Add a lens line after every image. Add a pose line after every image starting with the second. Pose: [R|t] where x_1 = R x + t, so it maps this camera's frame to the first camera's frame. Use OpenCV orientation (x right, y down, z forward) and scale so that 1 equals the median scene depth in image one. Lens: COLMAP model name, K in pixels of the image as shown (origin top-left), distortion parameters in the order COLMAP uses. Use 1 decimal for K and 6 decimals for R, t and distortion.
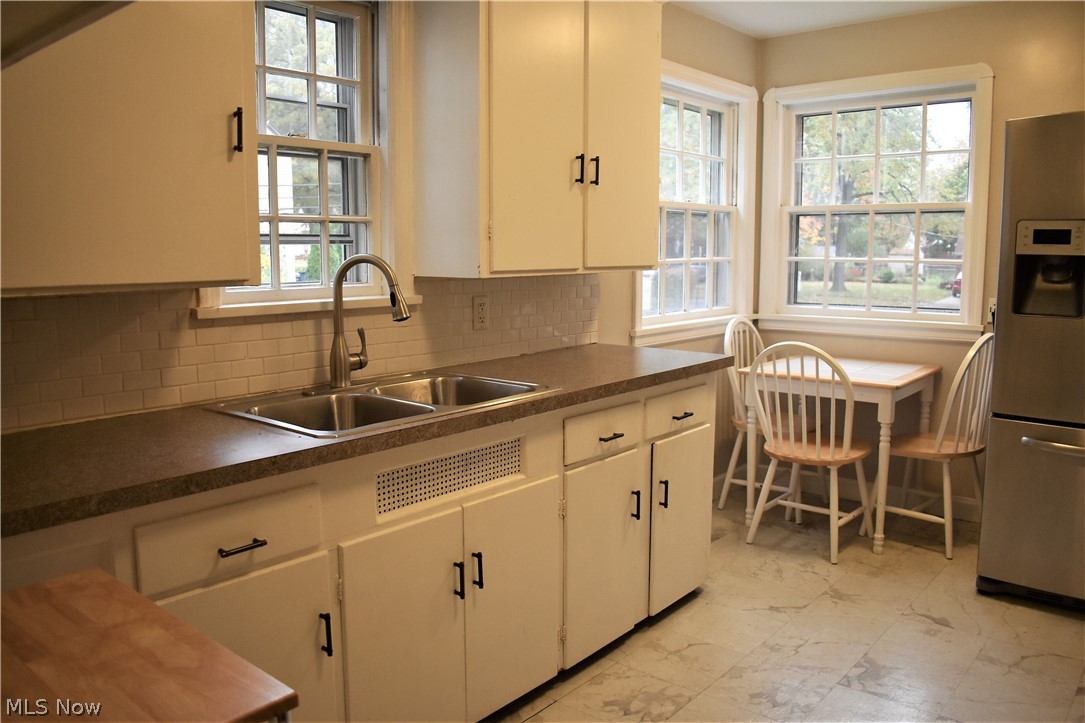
lens RADIAL K [[835.0, 0, 542.5], [0, 835.0, 361.5], [0, 0, 1]] dist [-0.085196, -0.000655]
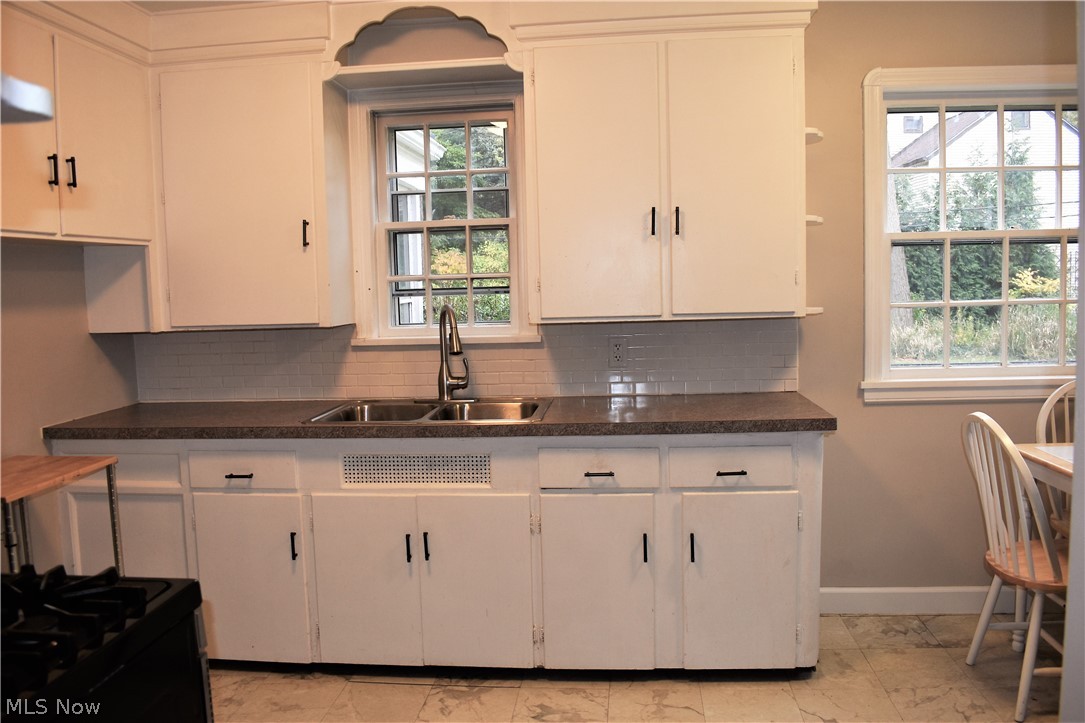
lens RADIAL K [[835.0, 0, 542.5], [0, 835.0, 361.5], [0, 0, 1]] dist [-0.085196, -0.000655]
pose [[0.571852, 0.064859, -0.817789, 0.936151], [-0.083317, 0.996307, 0.020757, -0.072001], [0.816115, 0.056266, 0.575144, 0.322334]]
